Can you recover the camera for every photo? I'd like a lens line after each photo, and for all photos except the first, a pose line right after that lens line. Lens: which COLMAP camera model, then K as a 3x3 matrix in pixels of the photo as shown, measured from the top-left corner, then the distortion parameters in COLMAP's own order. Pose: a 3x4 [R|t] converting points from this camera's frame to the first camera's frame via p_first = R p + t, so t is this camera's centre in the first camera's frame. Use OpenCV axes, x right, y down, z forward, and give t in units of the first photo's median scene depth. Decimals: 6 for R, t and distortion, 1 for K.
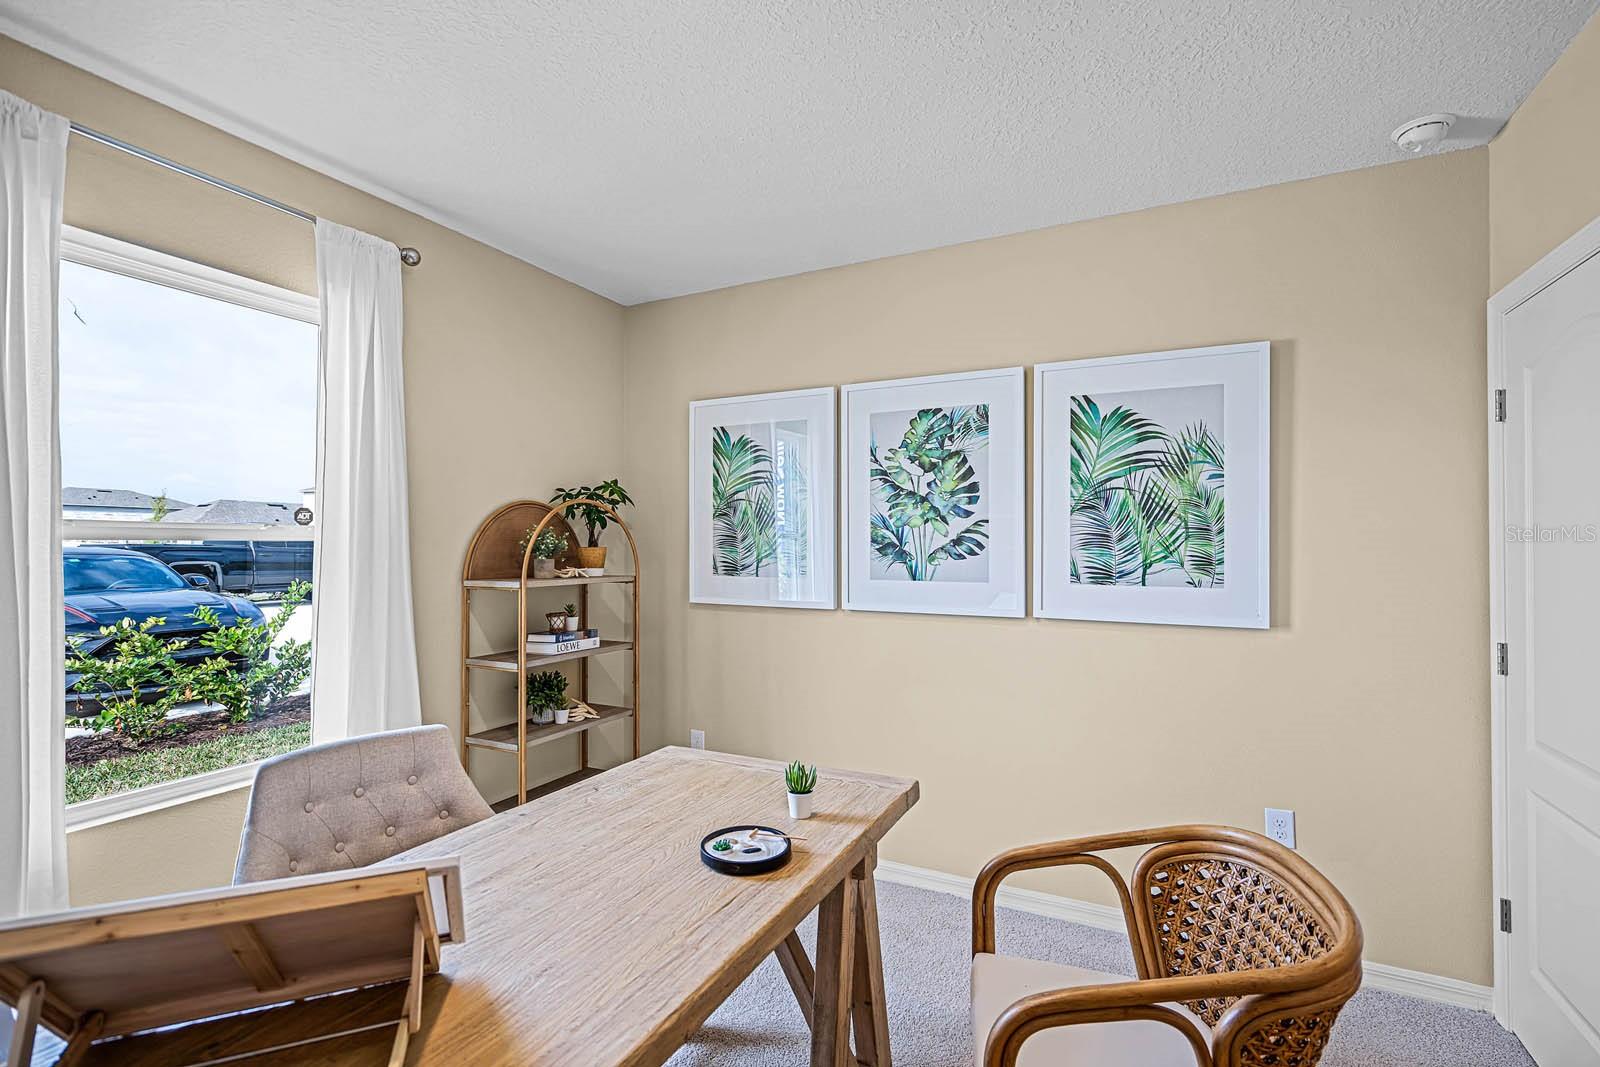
lens RADIAL K [[729.2, 0, 793.9], [0, 729.2, 536.5], [0, 0, 1]] dist [-0.002878, 0.001263]
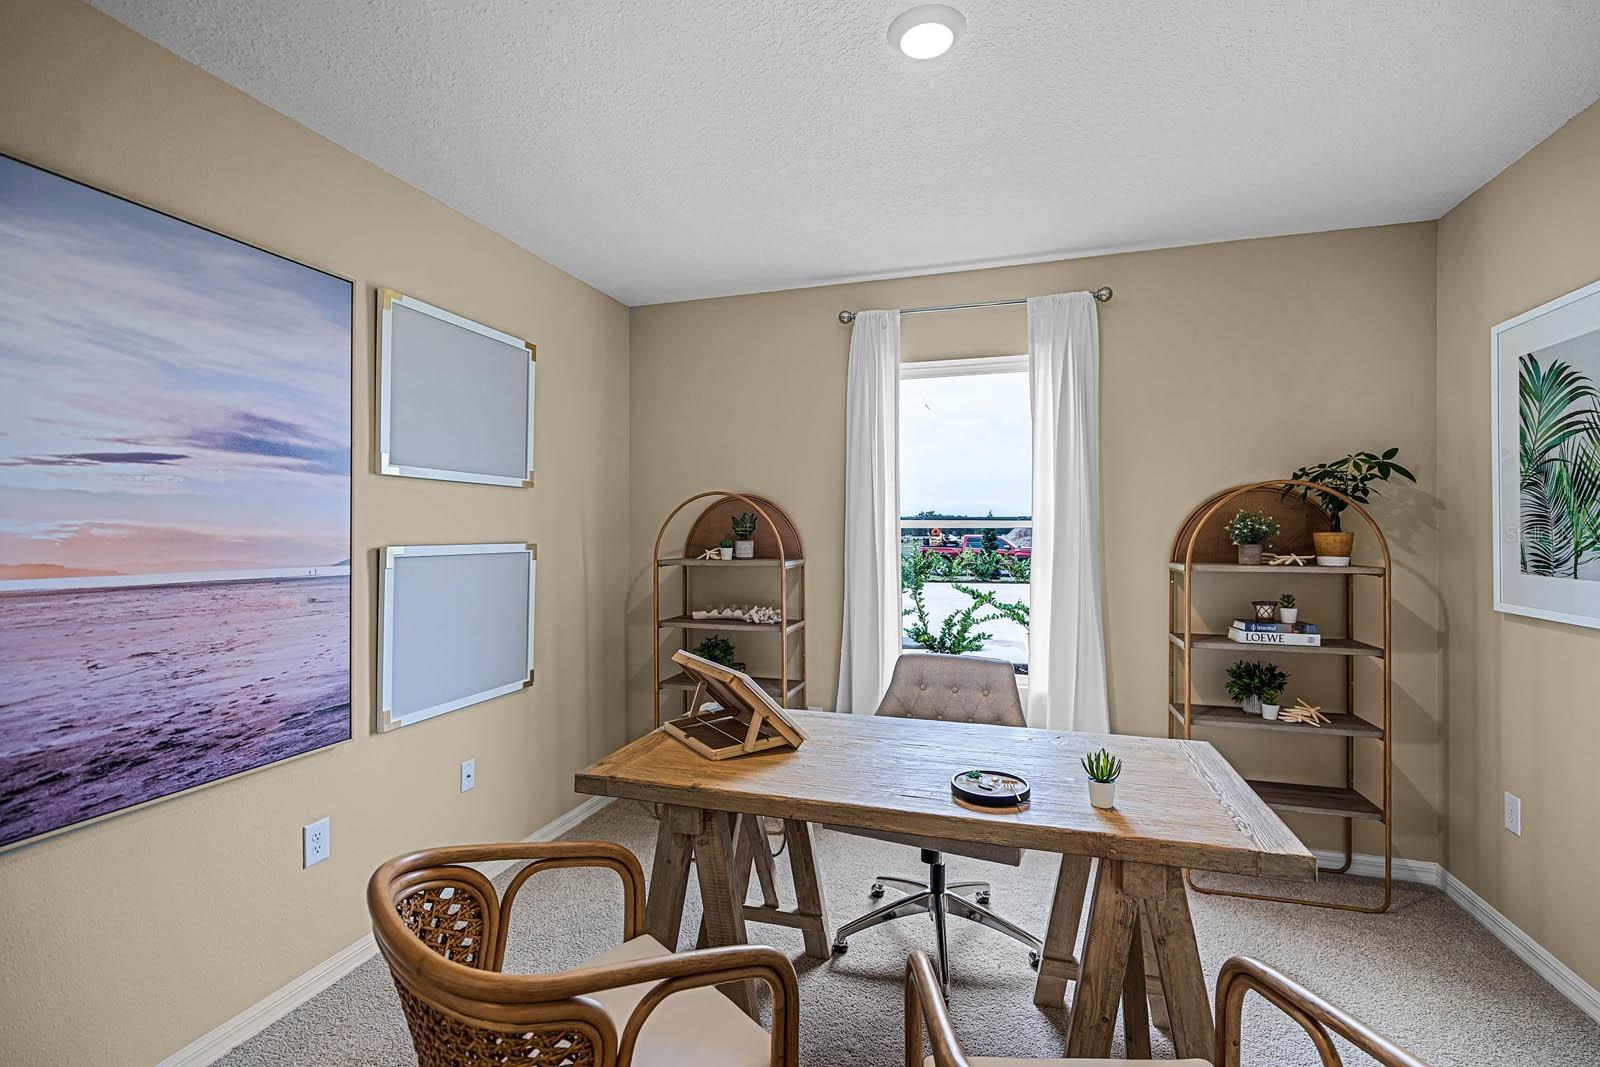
lens RADIAL K [[729.2, 0, 793.4], [0, 729.2, 531.9], [0, 0, 1]] dist [-0.002878, 0.001263]
pose [[0.155581, 0.001020, -0.987823, 0.471698], [0.013491, 0.999904, 0.003157, 0.002890], [0.987731, -0.013818, 0.155553, 0.226921]]
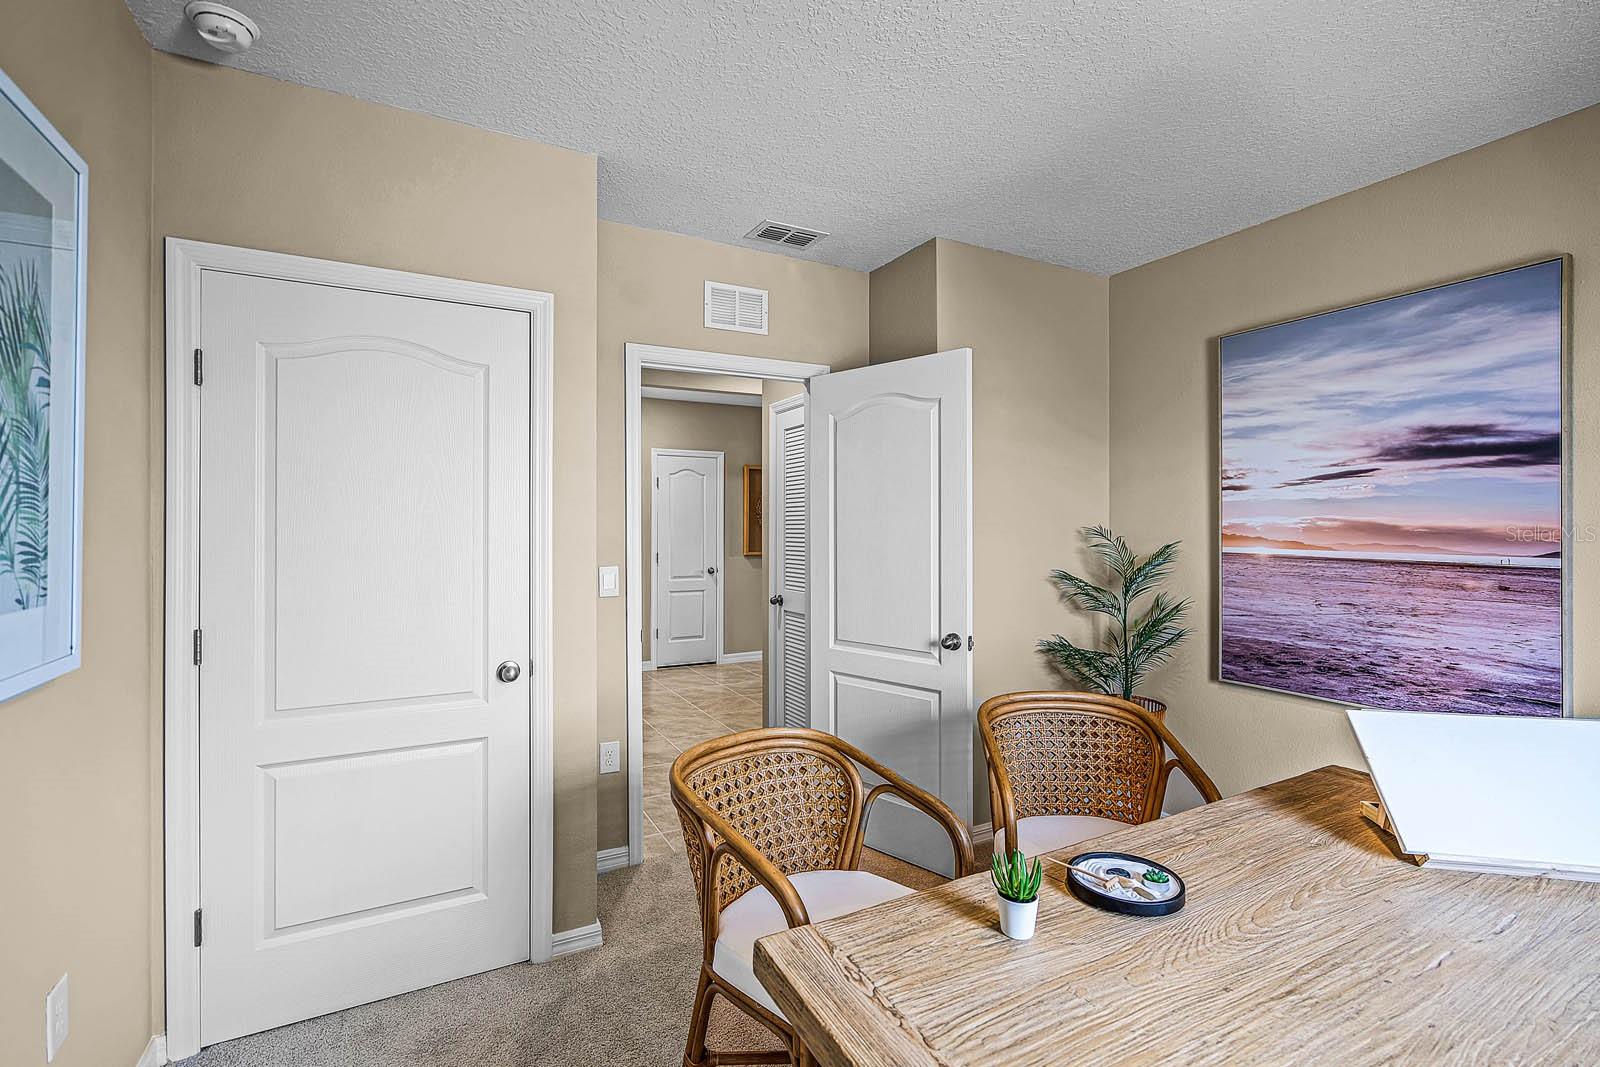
lens RADIAL K [[729.2, 0, 805.0], [0, 729.2, 527.1], [0, 0, 1]] dist [-0.002878, 0.001263]
pose [[-0.813298, -0.000596, 0.581847, -0.118449], [-0.005411, 0.999964, -0.006539, 0.011170], [-0.581822, -0.008466, -0.813272, 0.856530]]
